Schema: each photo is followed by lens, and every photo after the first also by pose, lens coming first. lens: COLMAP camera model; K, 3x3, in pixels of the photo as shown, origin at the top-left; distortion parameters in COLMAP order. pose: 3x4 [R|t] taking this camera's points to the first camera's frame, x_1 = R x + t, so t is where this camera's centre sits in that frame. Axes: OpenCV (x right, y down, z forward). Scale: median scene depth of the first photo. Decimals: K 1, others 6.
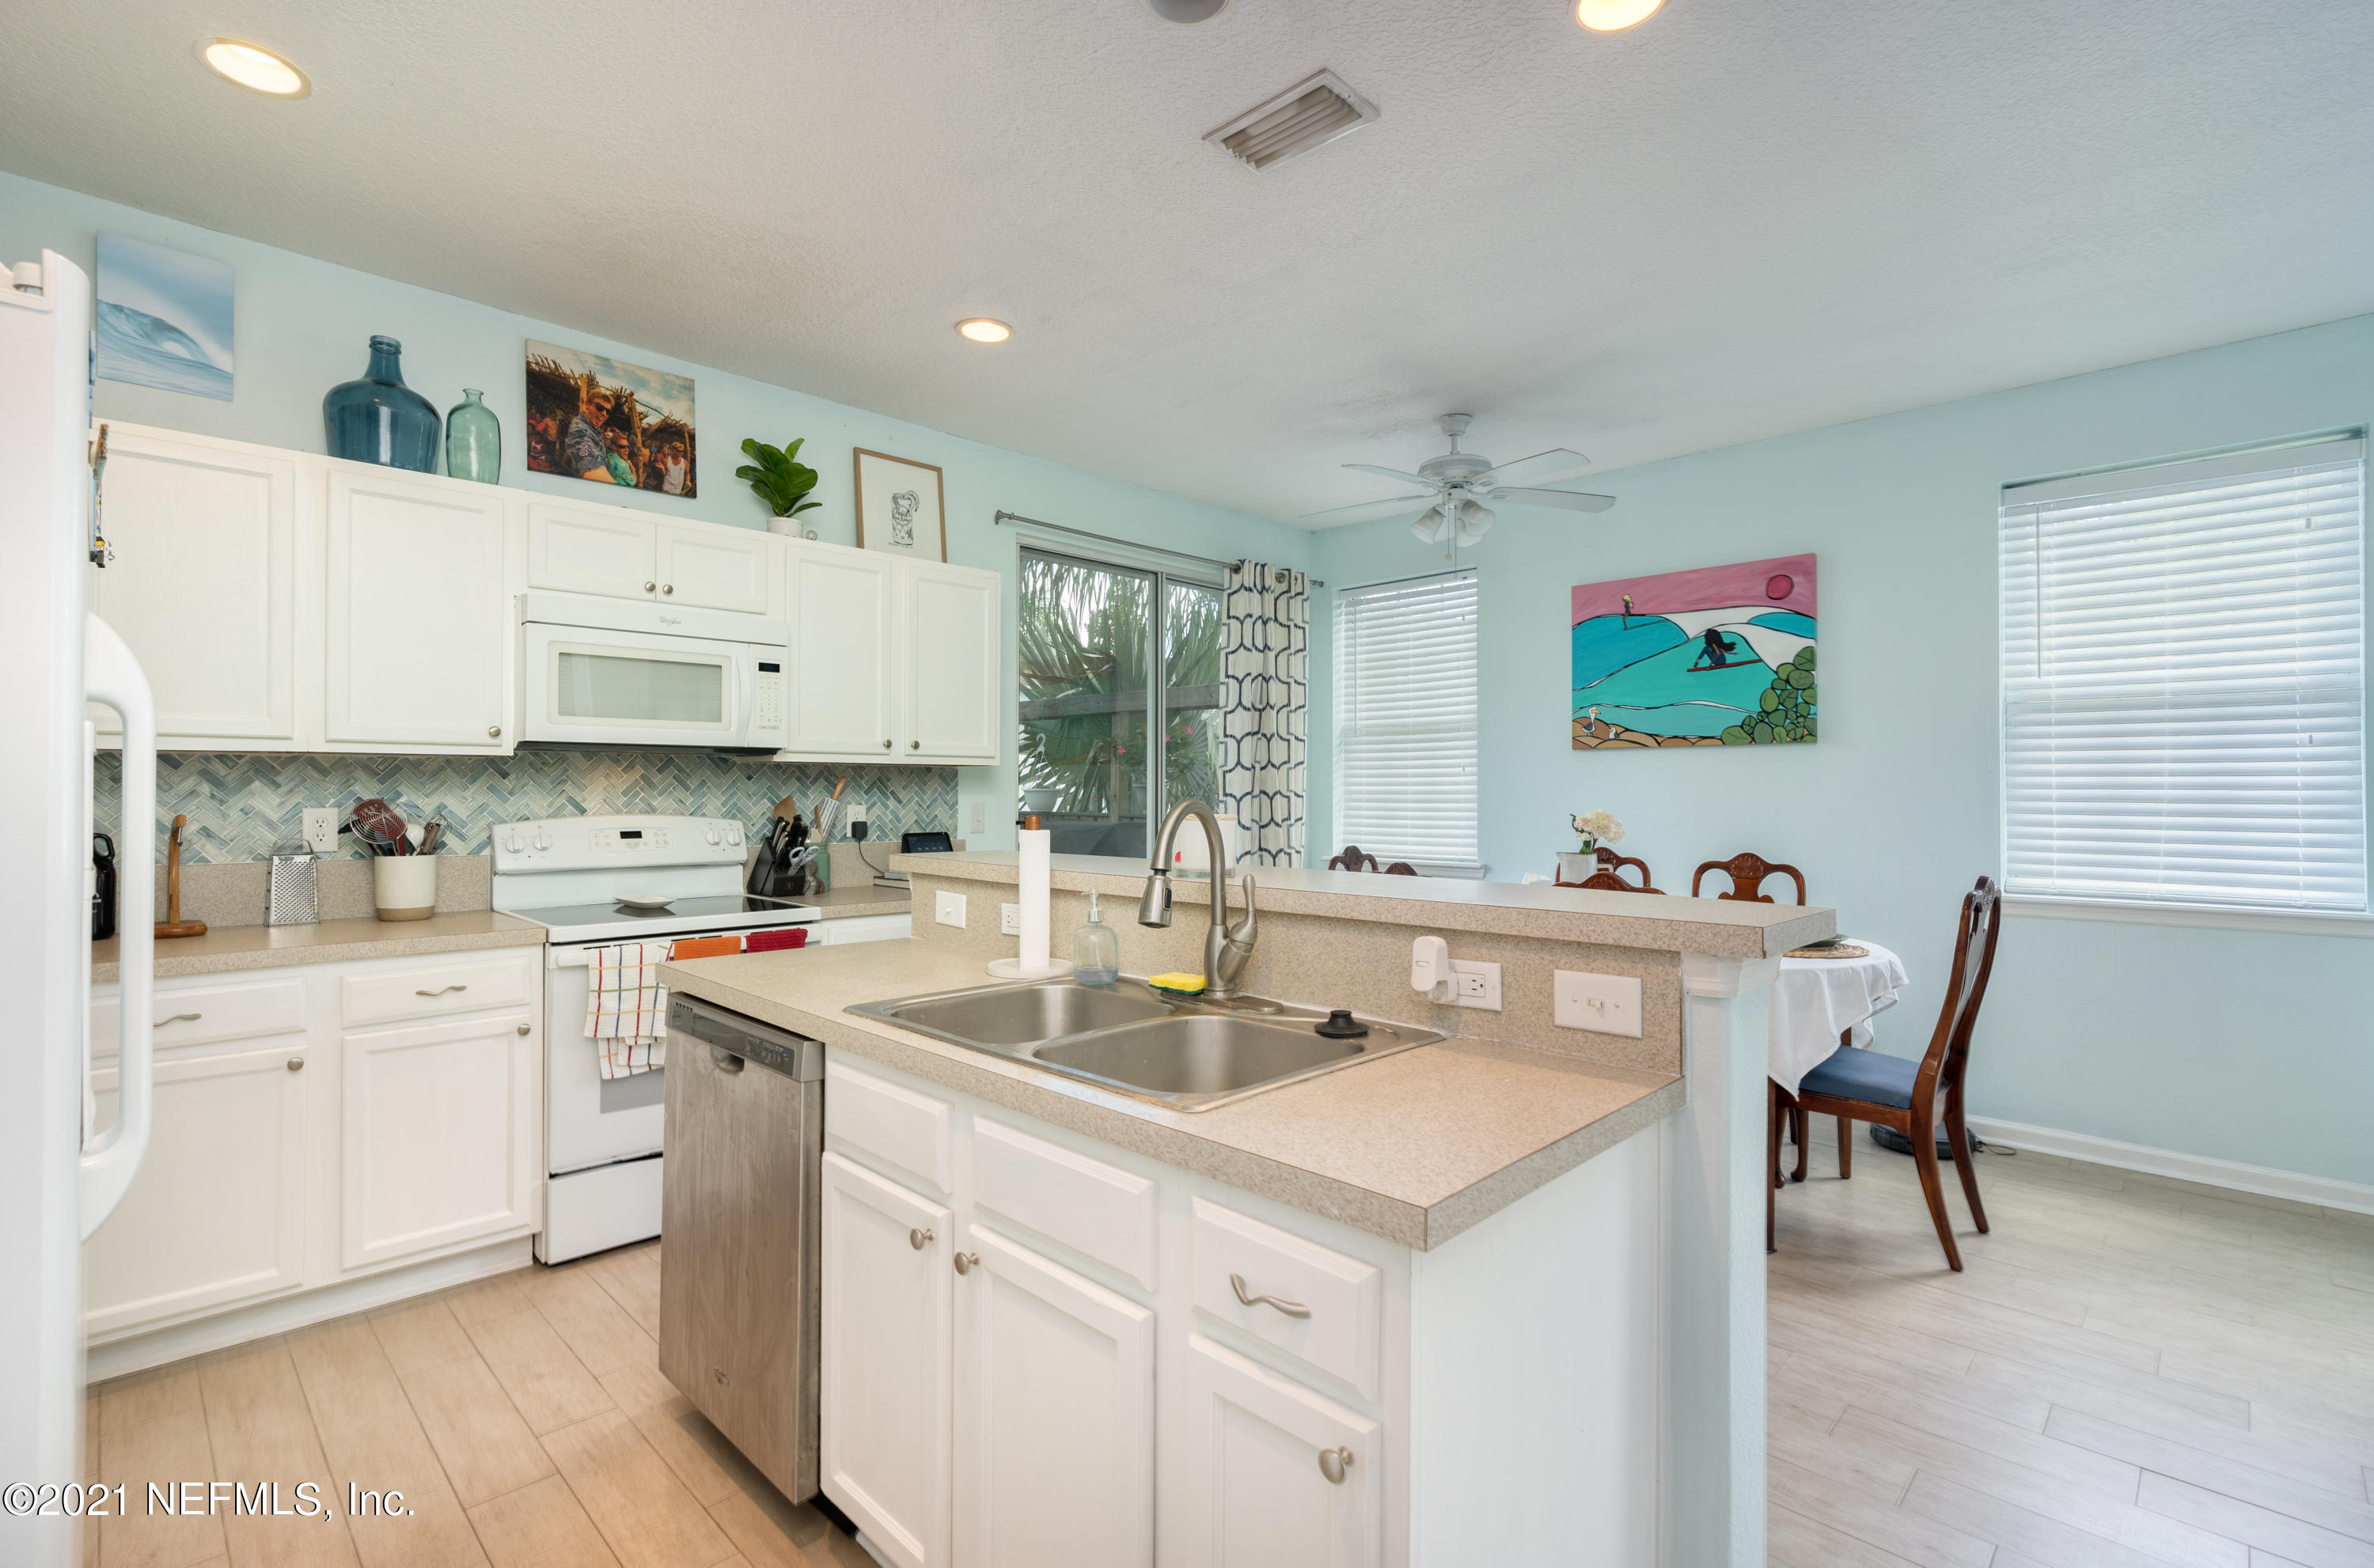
lens RADIAL K [[1084.3, 0, 1189.0], [0, 1084.3, 775.9], [0, 0, 1]] dist [-0.014311, 0.004998]
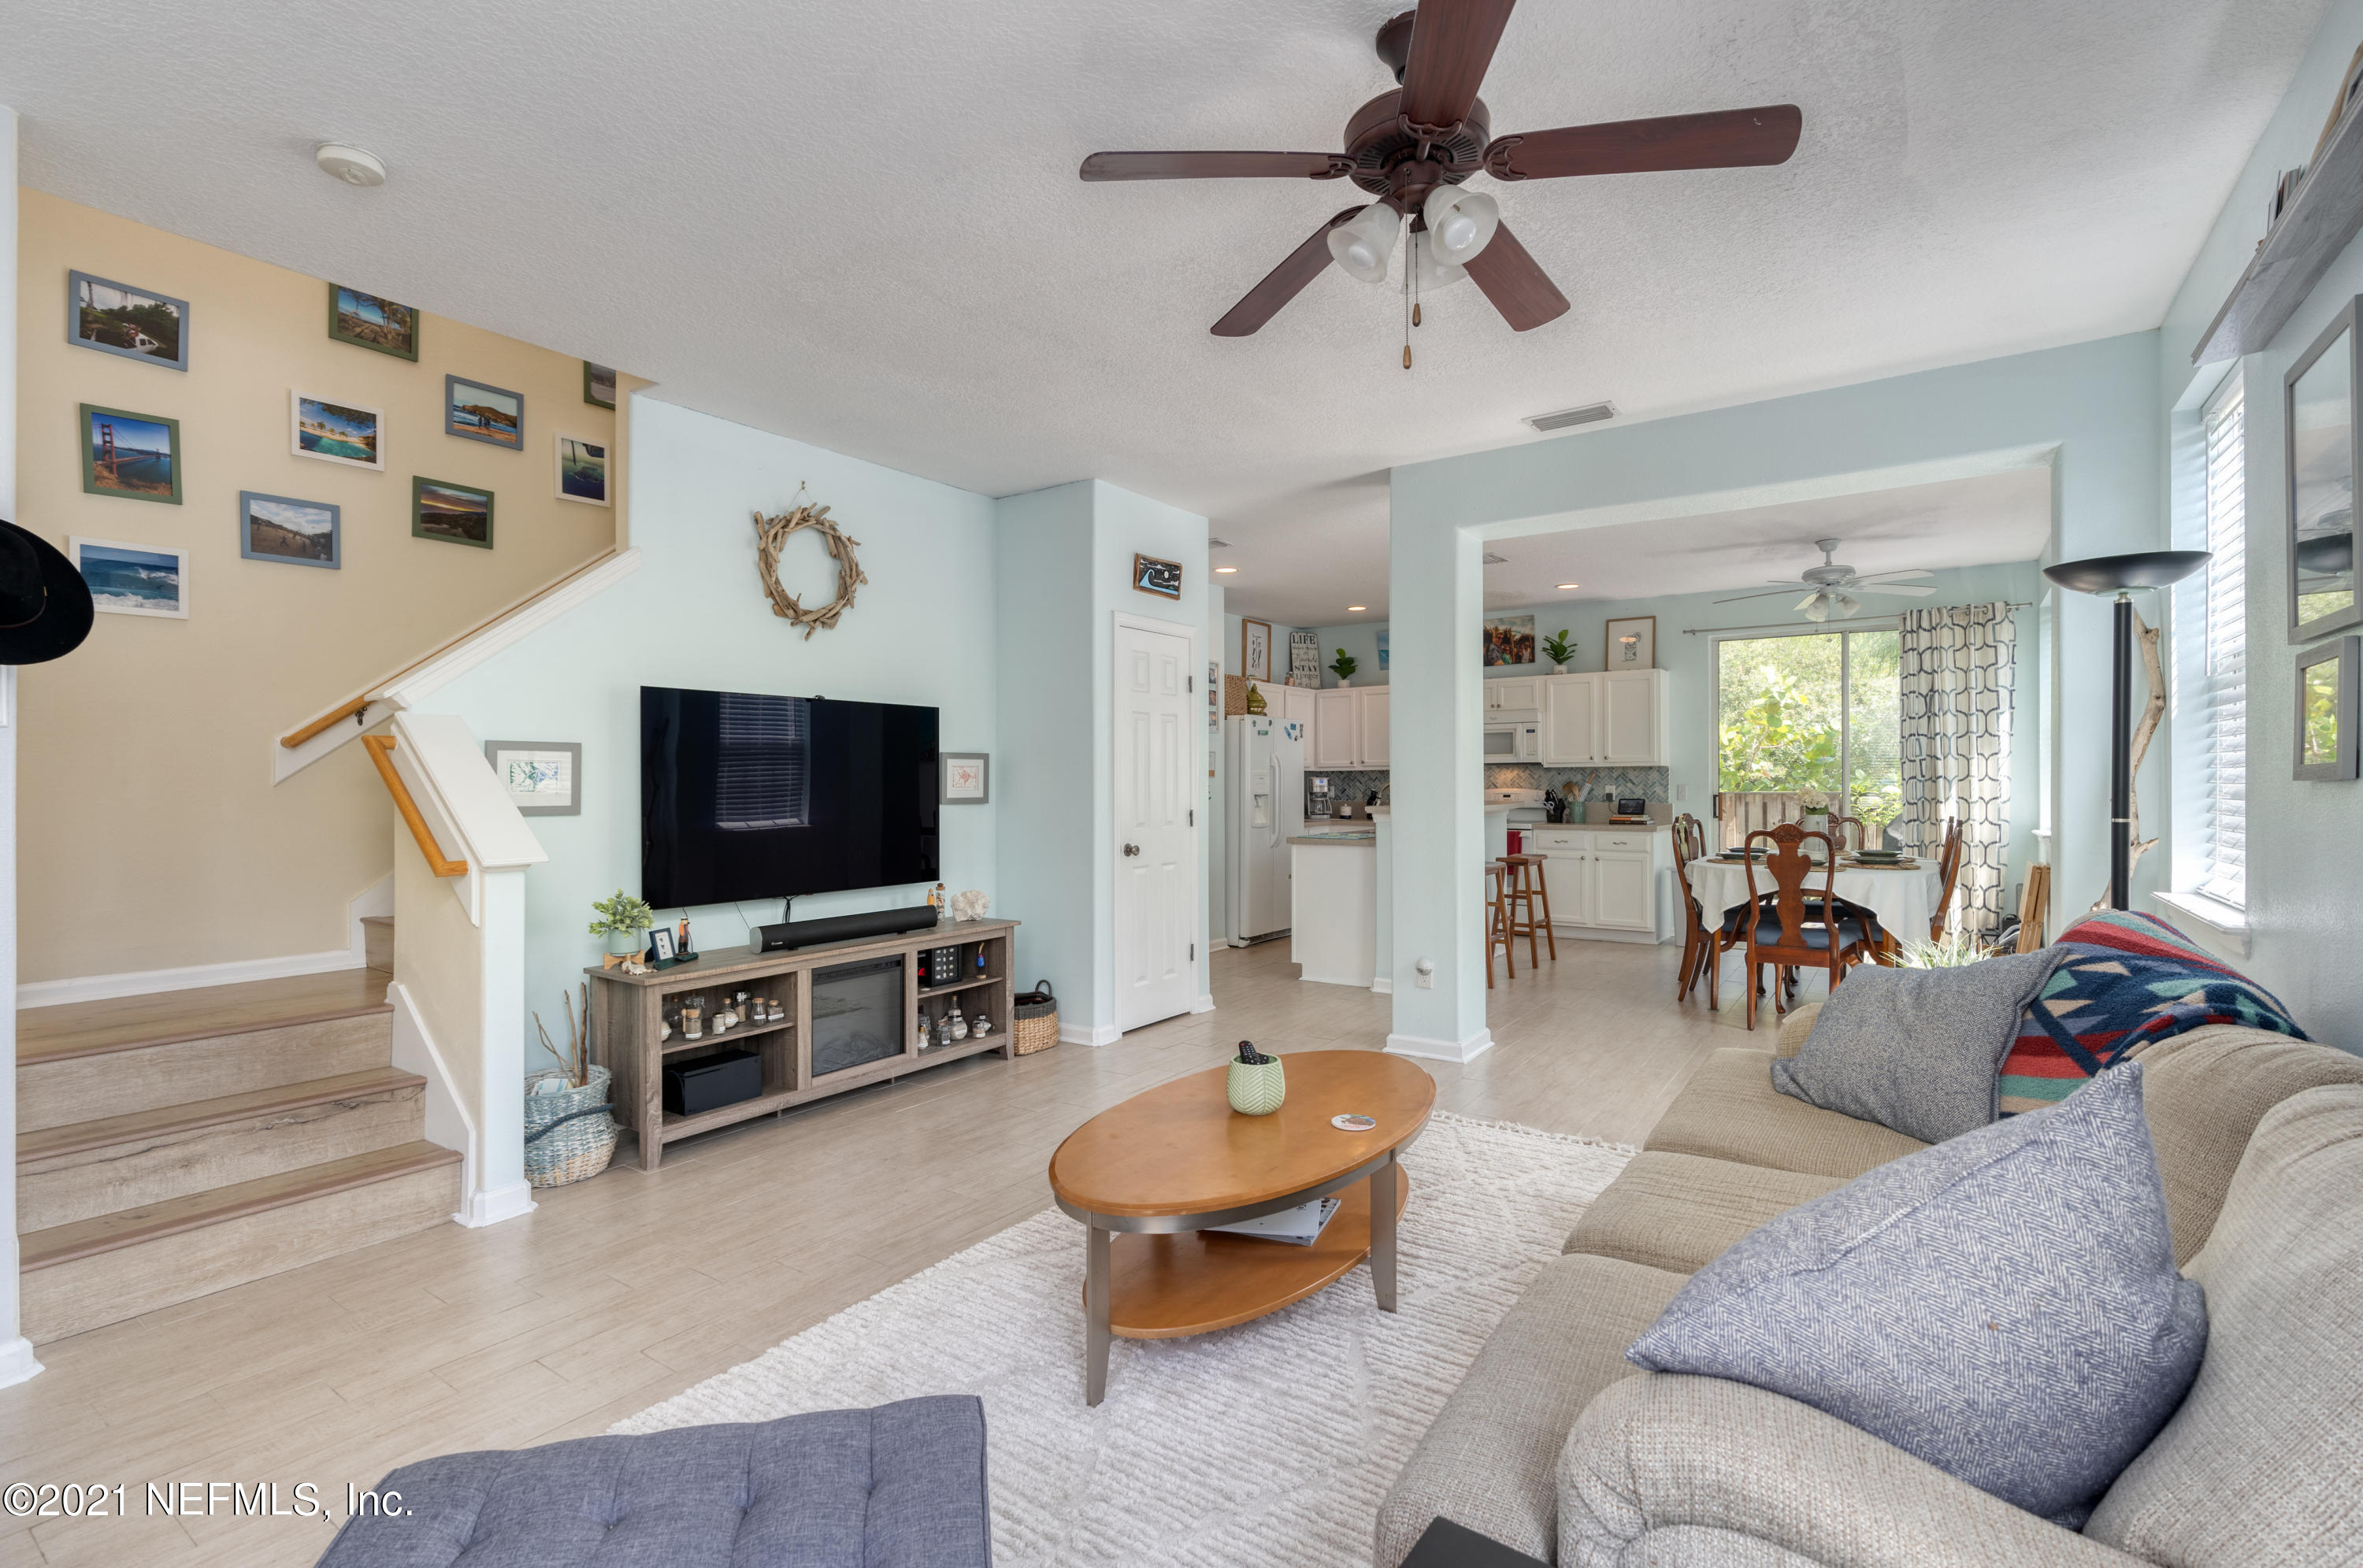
lens RADIAL K [[1079.3, 0, 1190.1], [0, 1079.3, 788.5], [0, 0, 1]] dist [-0.014311, 0.004998]
pose [[0.170800, 0.000214, -0.985306, 1.929563], [0.017947, 0.999833, 0.003328, 0.012430], [0.985142, -0.018252, 0.170768, -0.225881]]
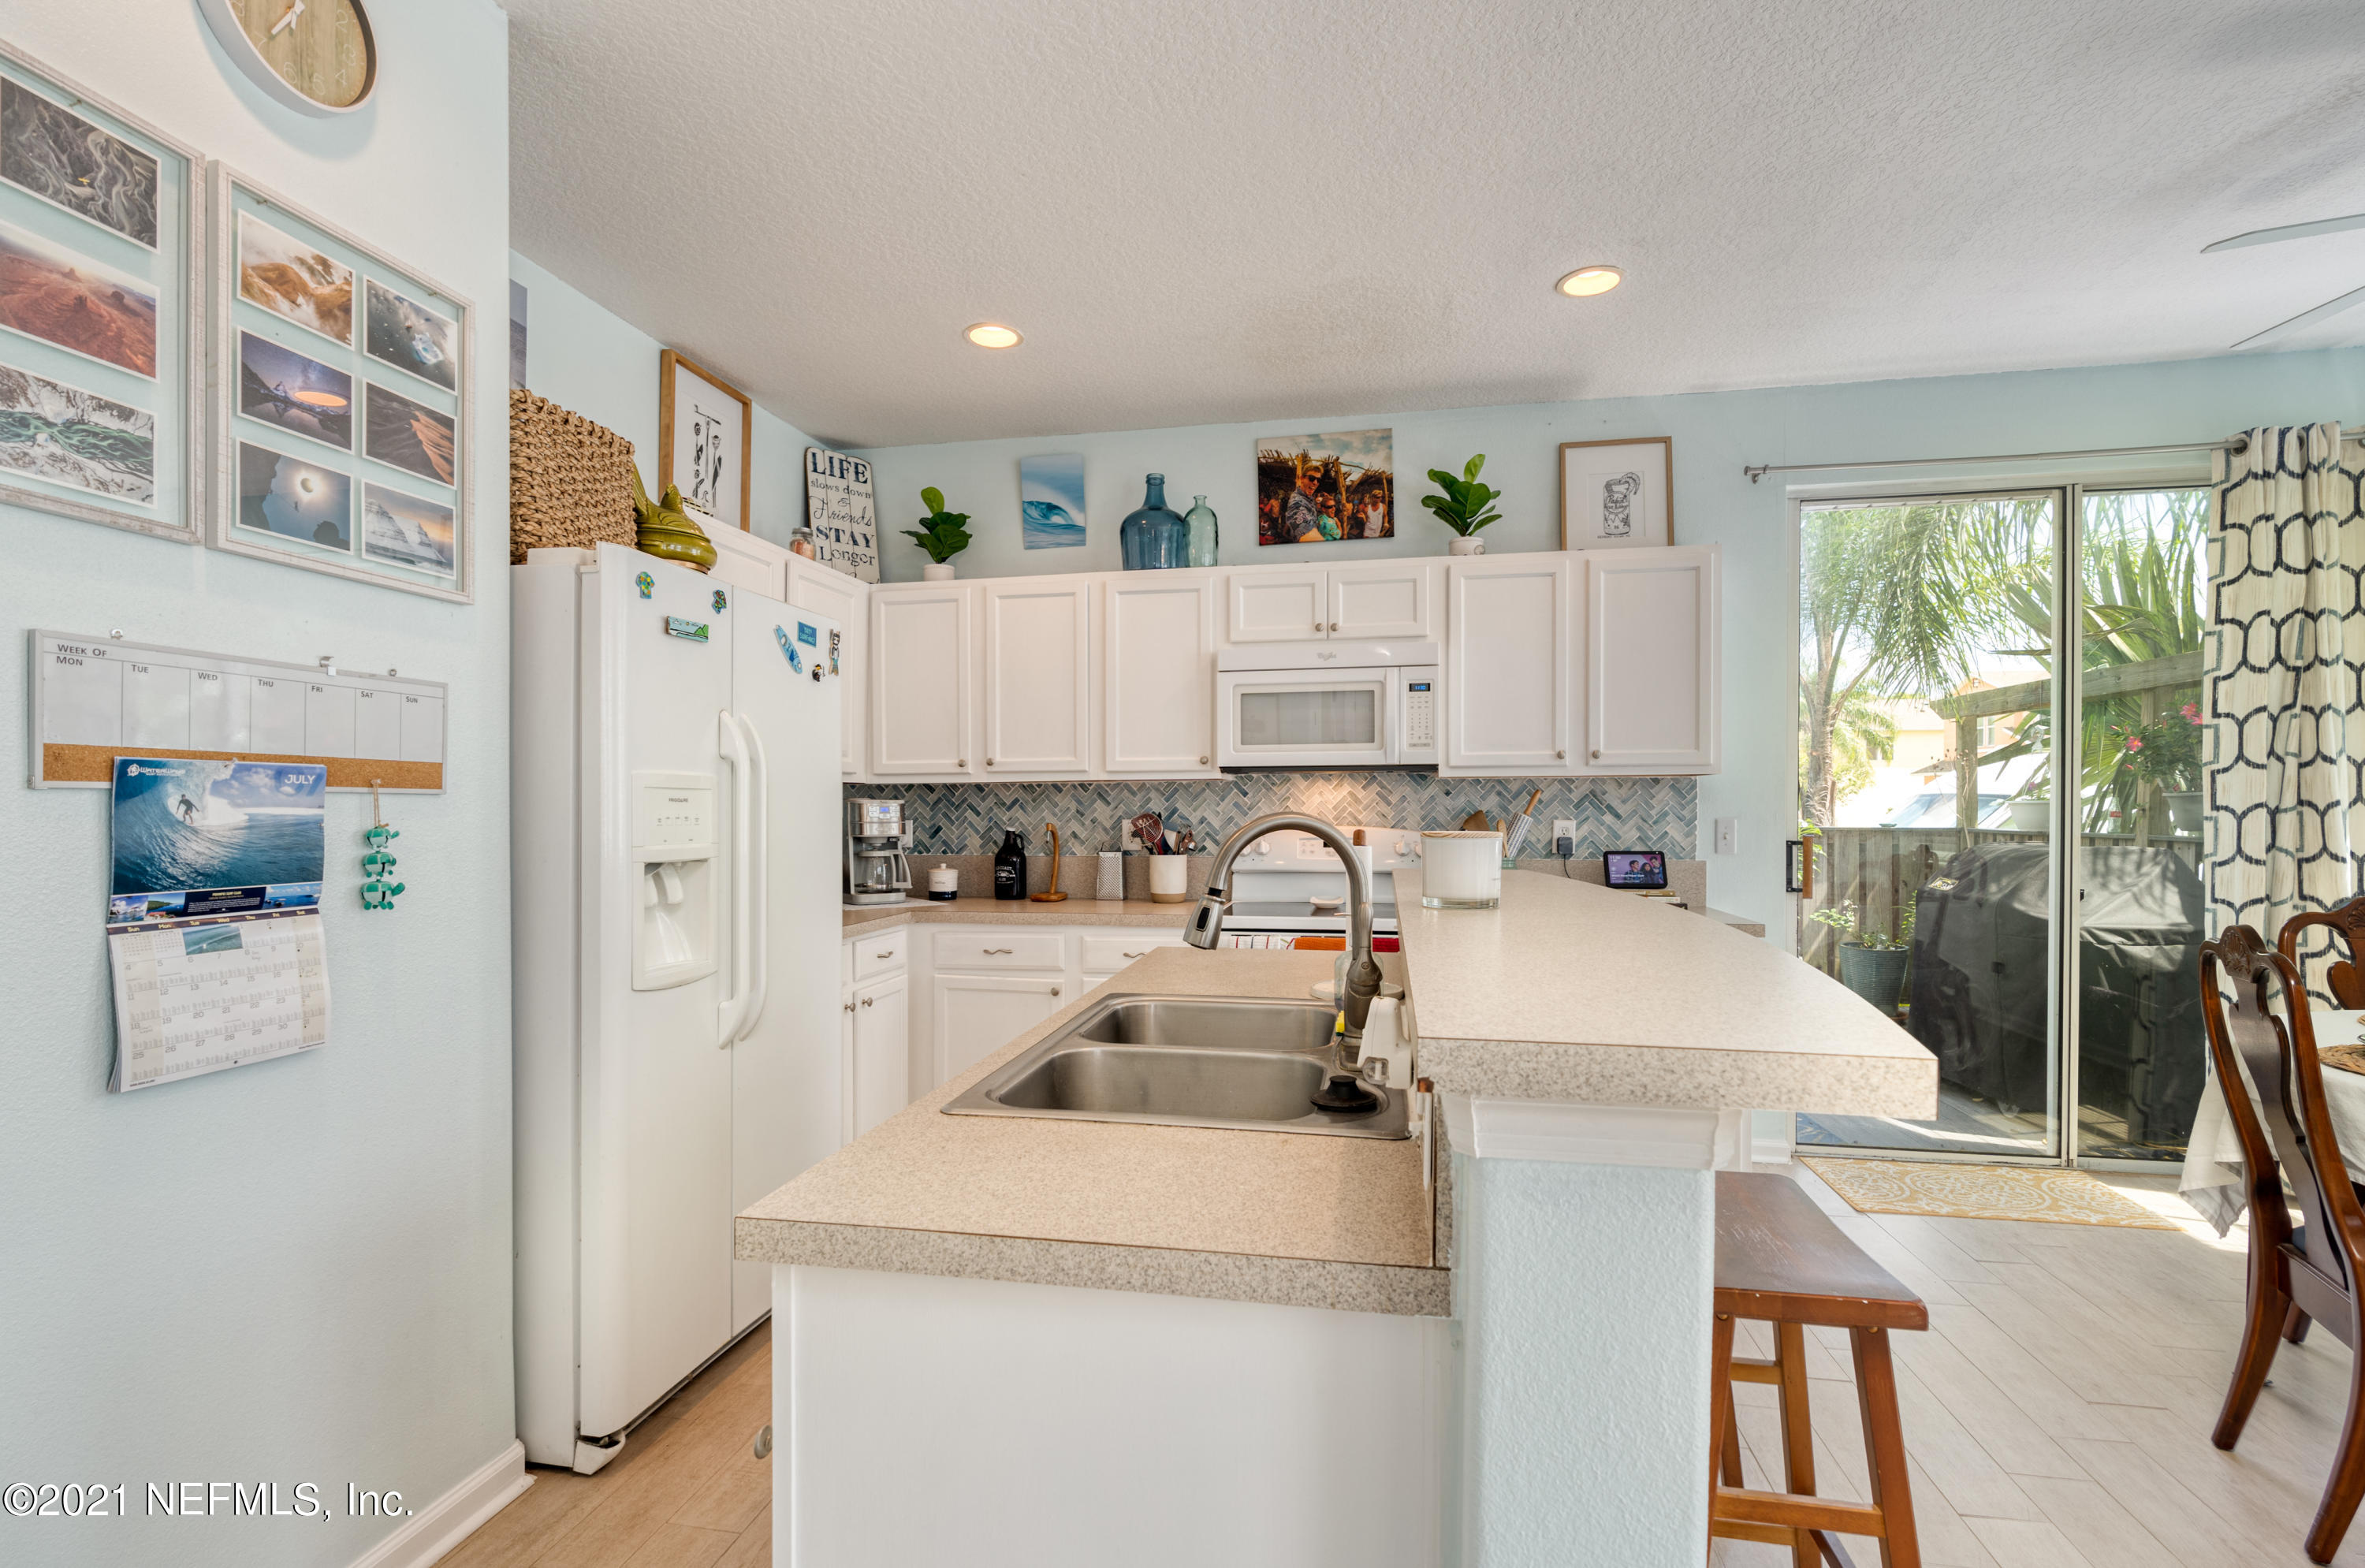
lens RADIAL K [[1080.3, 0, 1179.3], [0, 1080.3, 822.0], [0, 0, 1]] dist [-0.014311, 0.004998]
pose [[0.555070, 0.007090, -0.831773, 0.341283], [0.015967, 0.999689, 0.019177, 0.006129], [0.831650, -0.023926, 0.554784, 0.216572]]
